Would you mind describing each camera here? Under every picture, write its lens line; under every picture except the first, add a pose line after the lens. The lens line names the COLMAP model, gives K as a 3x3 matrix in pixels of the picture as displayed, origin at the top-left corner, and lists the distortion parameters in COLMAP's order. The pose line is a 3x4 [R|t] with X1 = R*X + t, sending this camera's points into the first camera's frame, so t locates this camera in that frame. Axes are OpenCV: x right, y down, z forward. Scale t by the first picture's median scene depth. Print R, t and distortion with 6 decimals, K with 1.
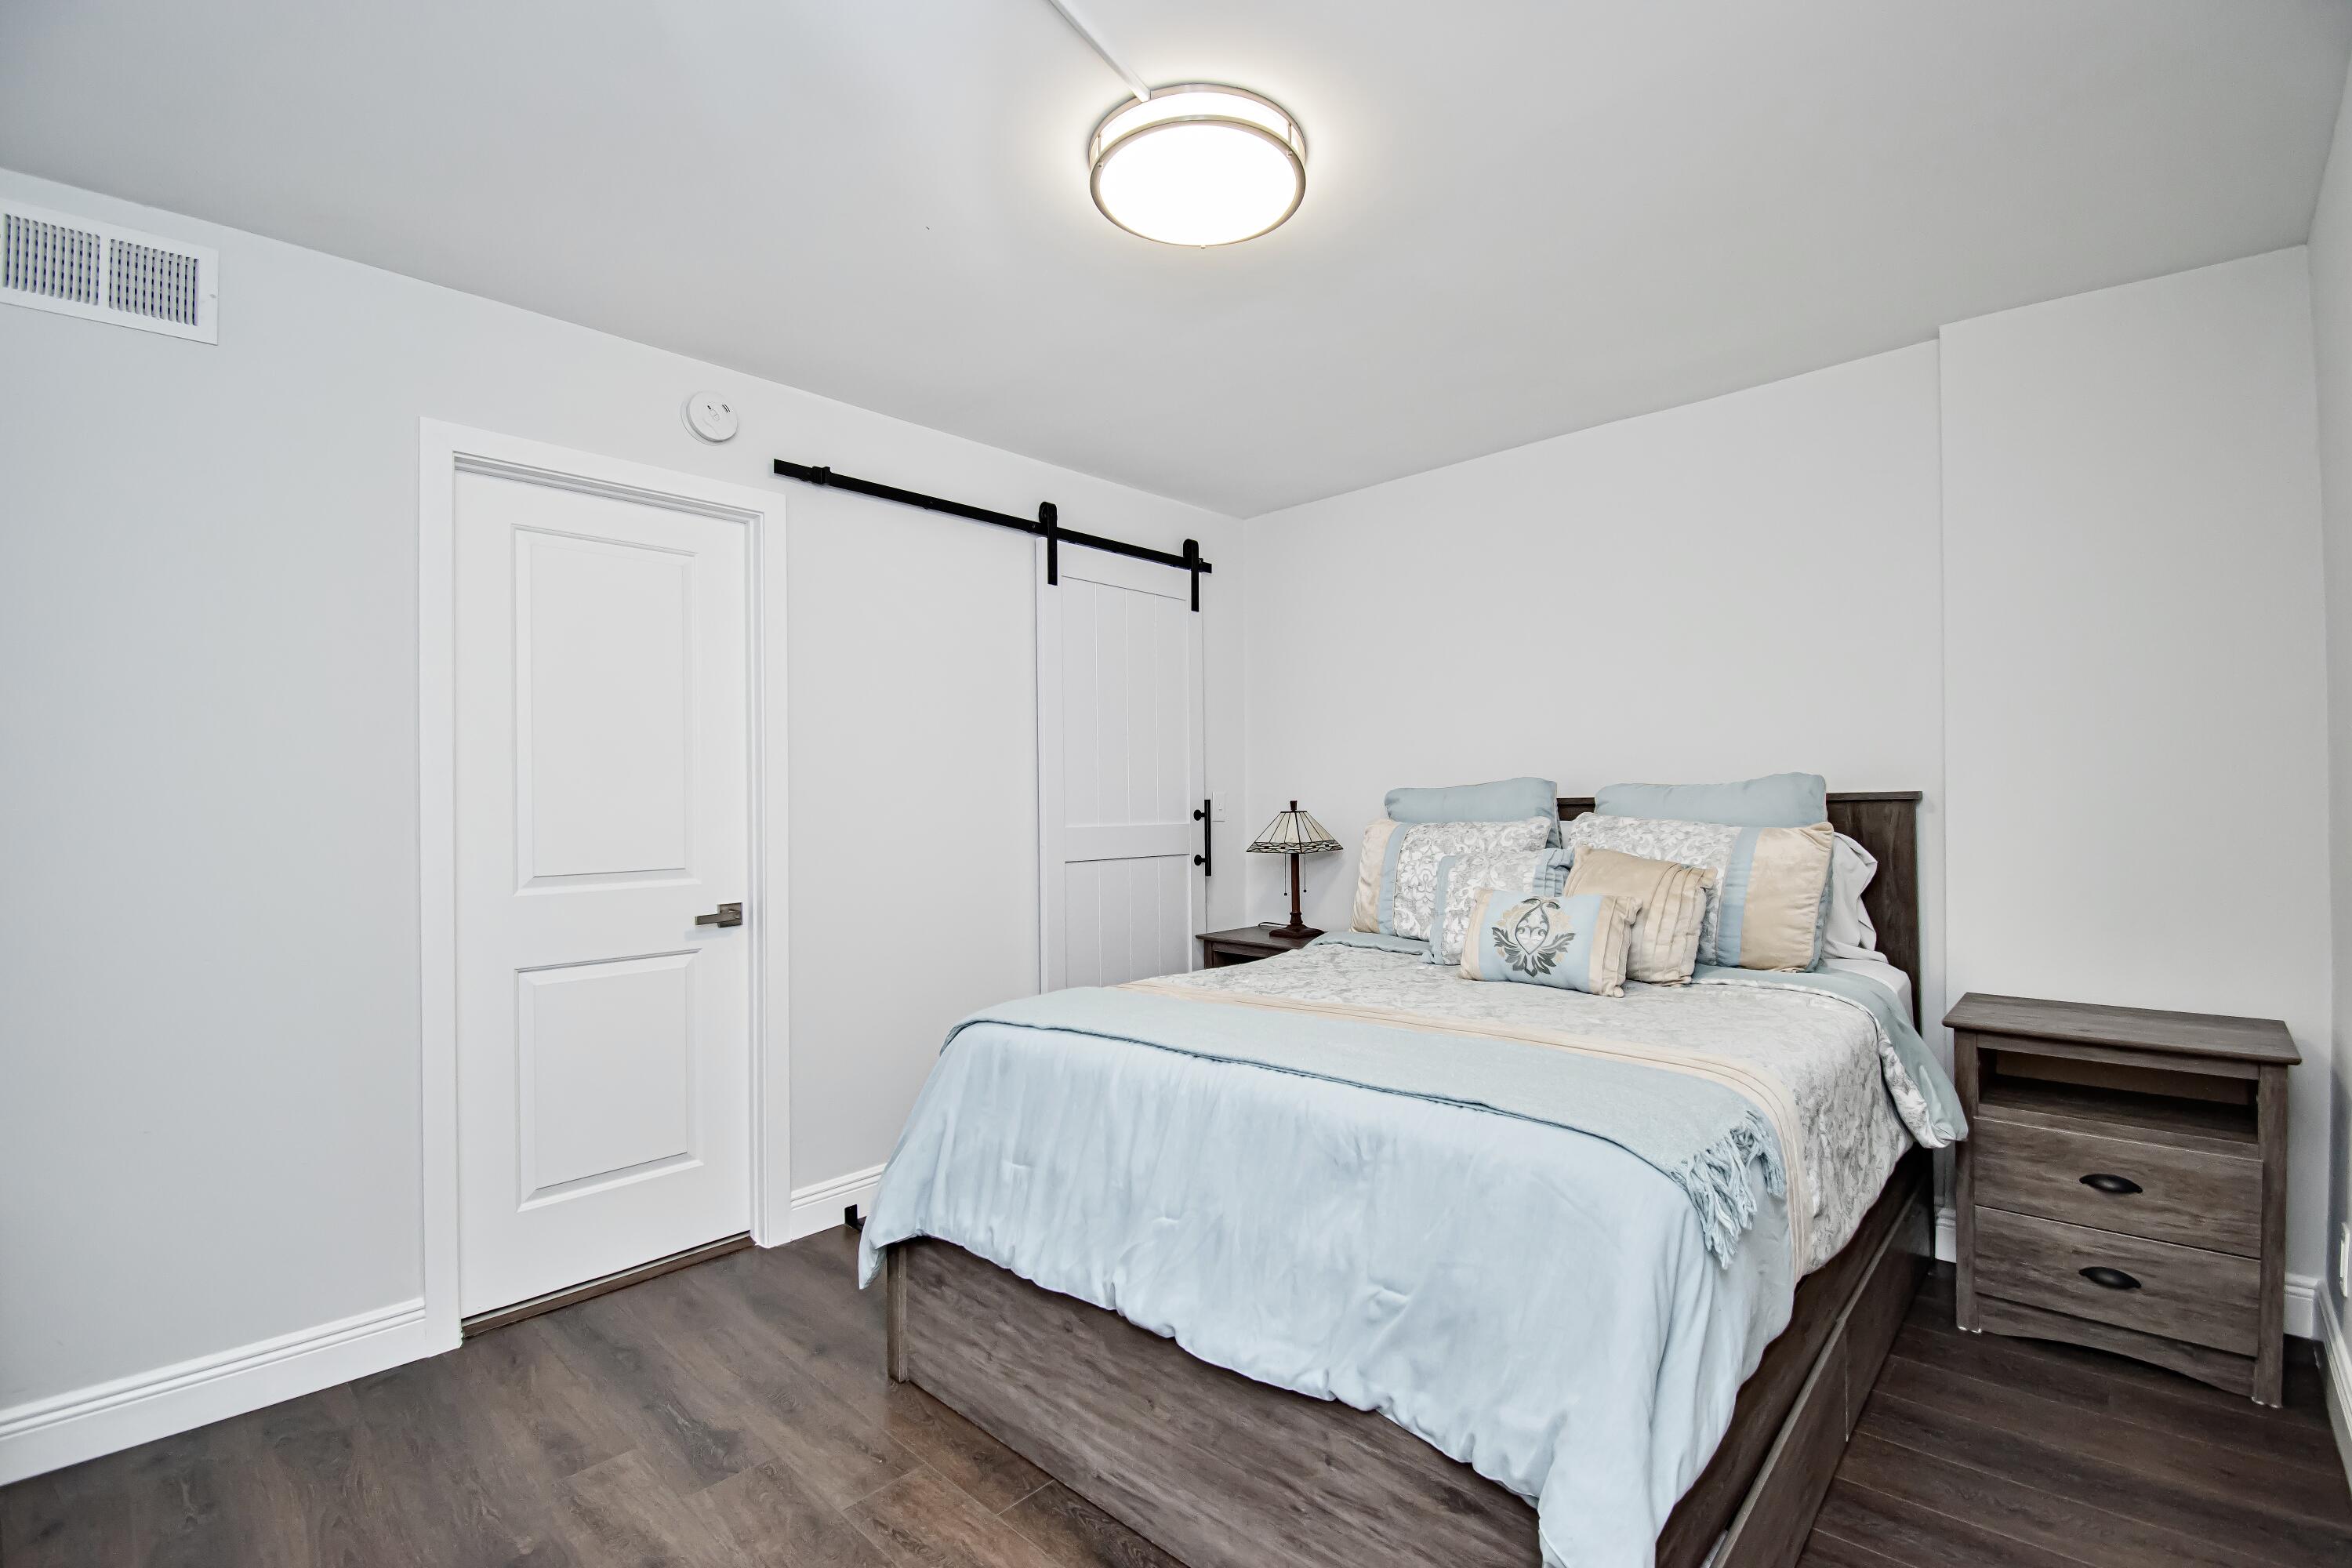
lens RADIAL K [[1058.5, 0, 1211.5], [0, 1058.5, 795.1], [0, 0, 1]] dist [0.022844, -0.025096]
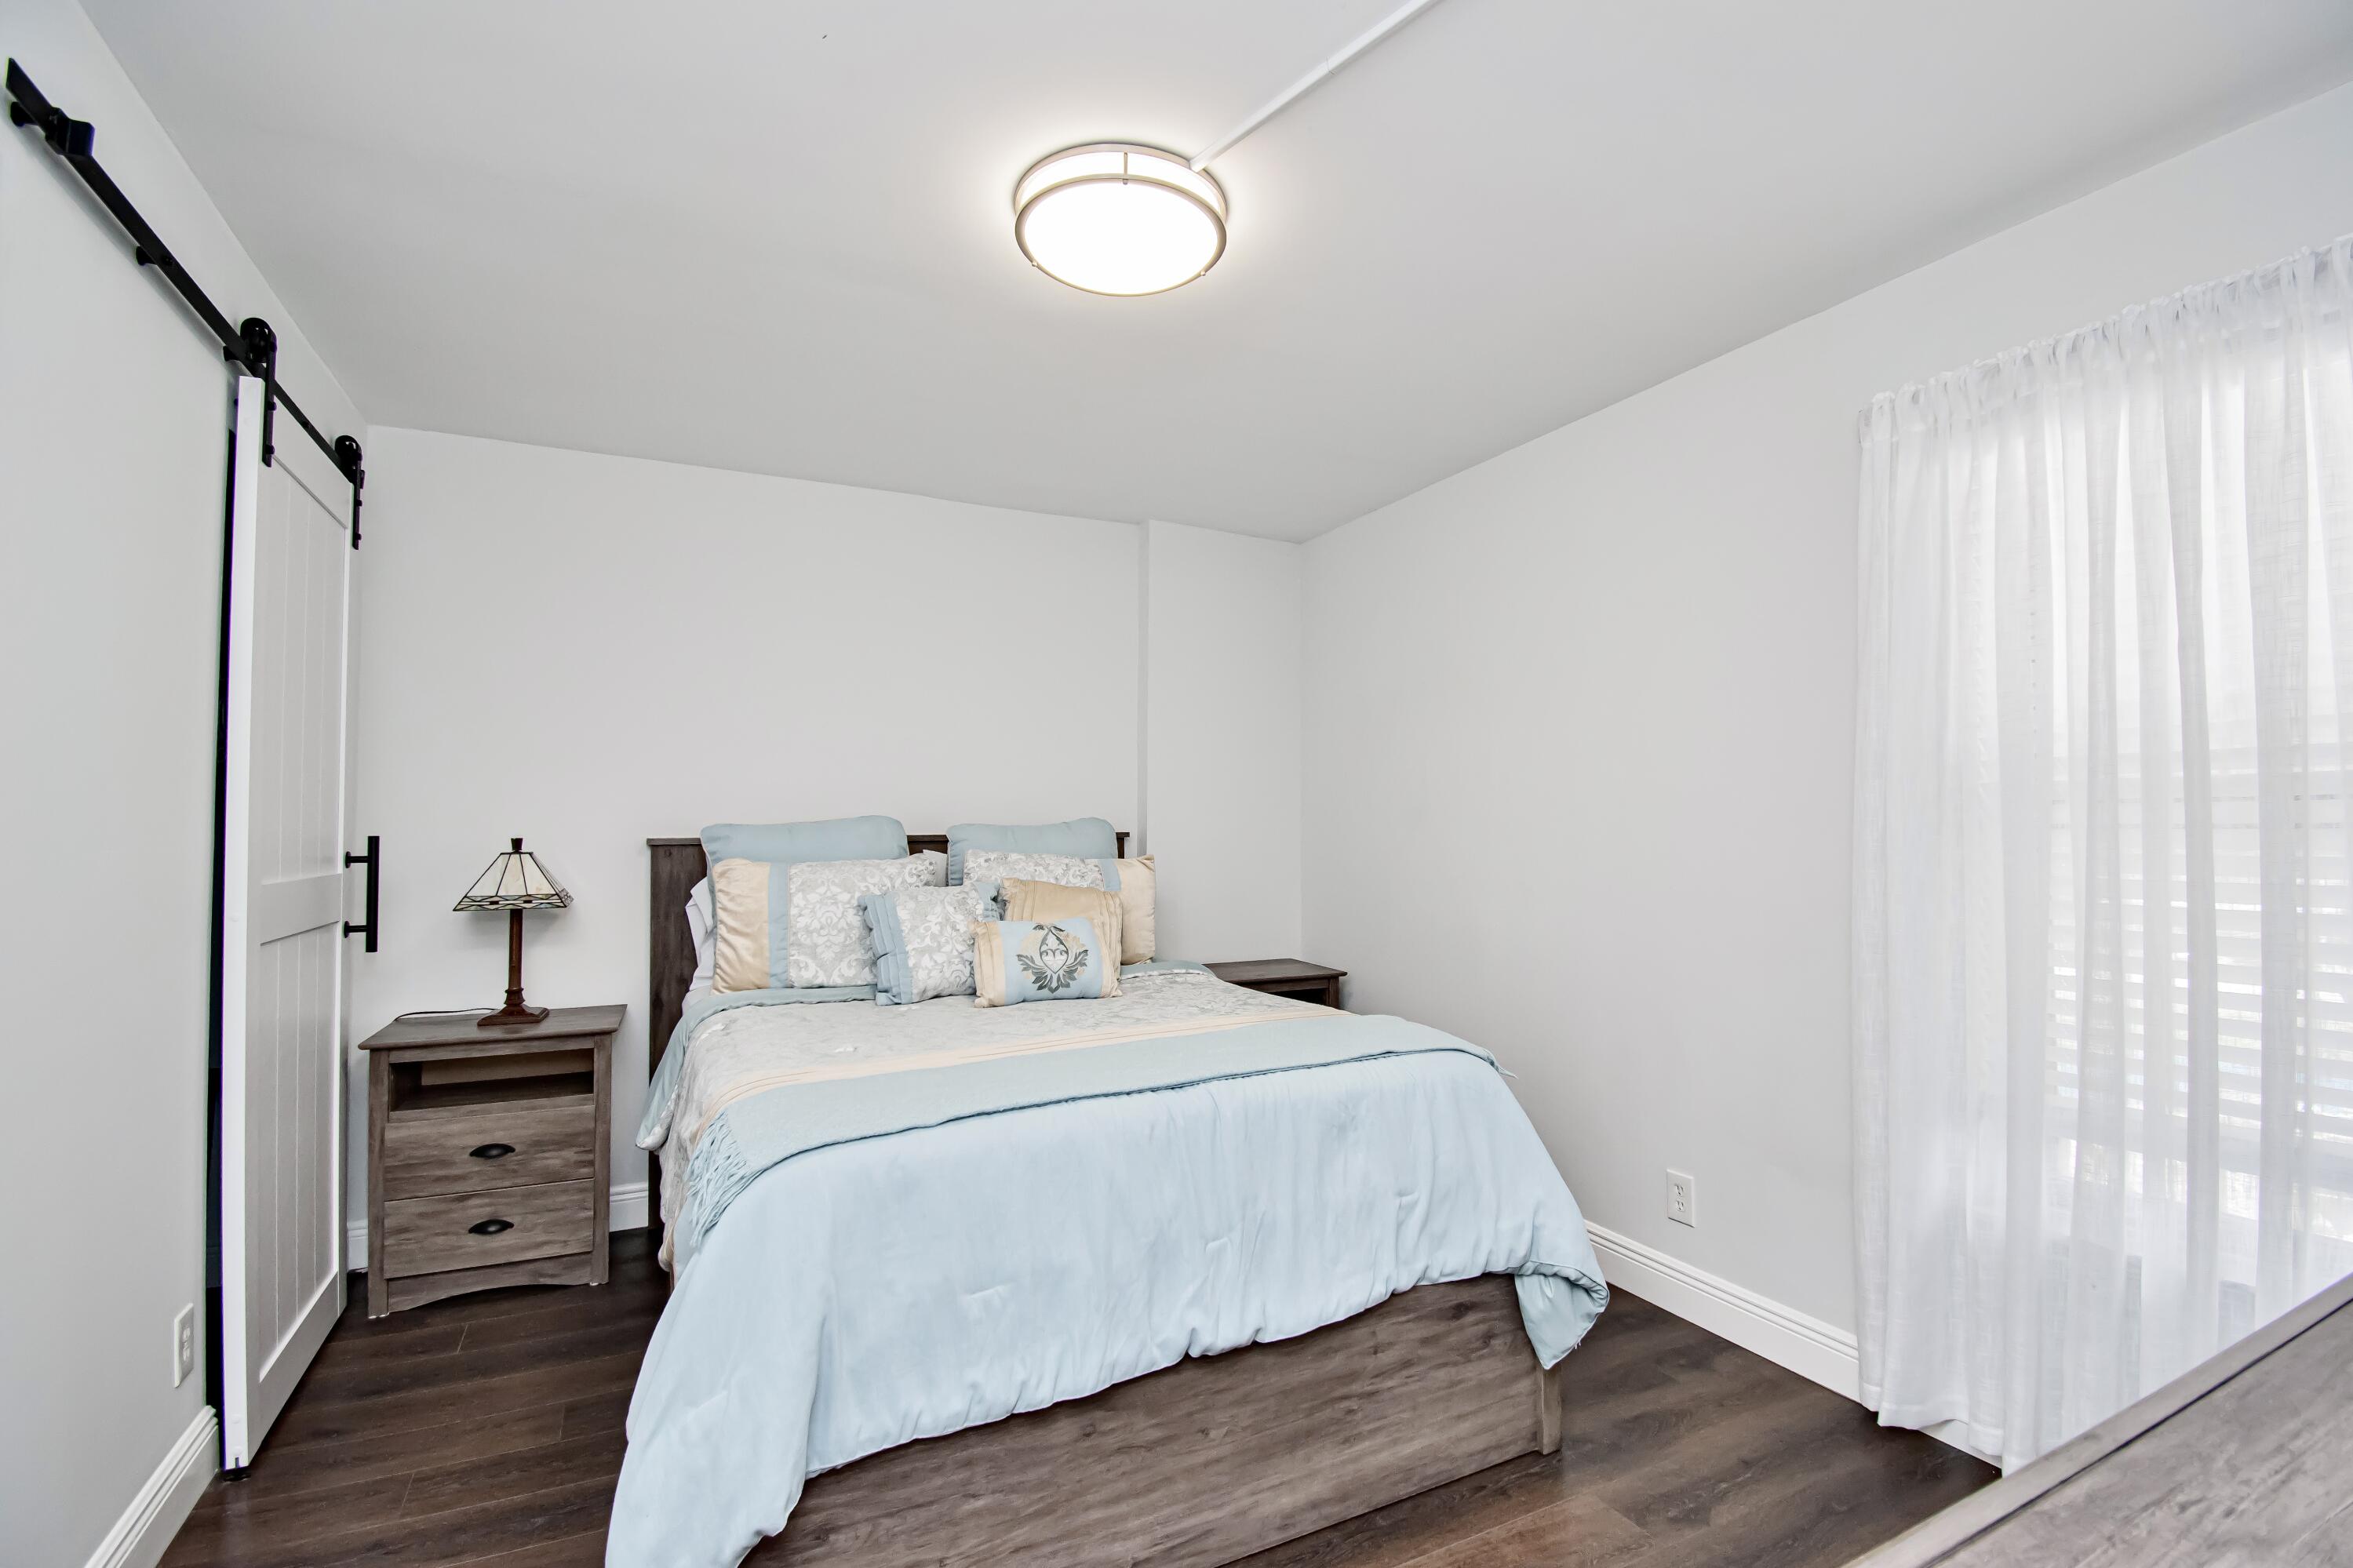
lens RADIAL K [[1058.8, 0, 1212.0], [0, 1058.8, 795.1], [0, 0, 1]] dist [0.022844, -0.025096]
pose [[0.336136, 0.038566, 0.941023, -0.871129], [-0.007149, 0.999237, -0.038399, 0.000636], [-0.941786, 0.006180, 0.336156, 0.543282]]
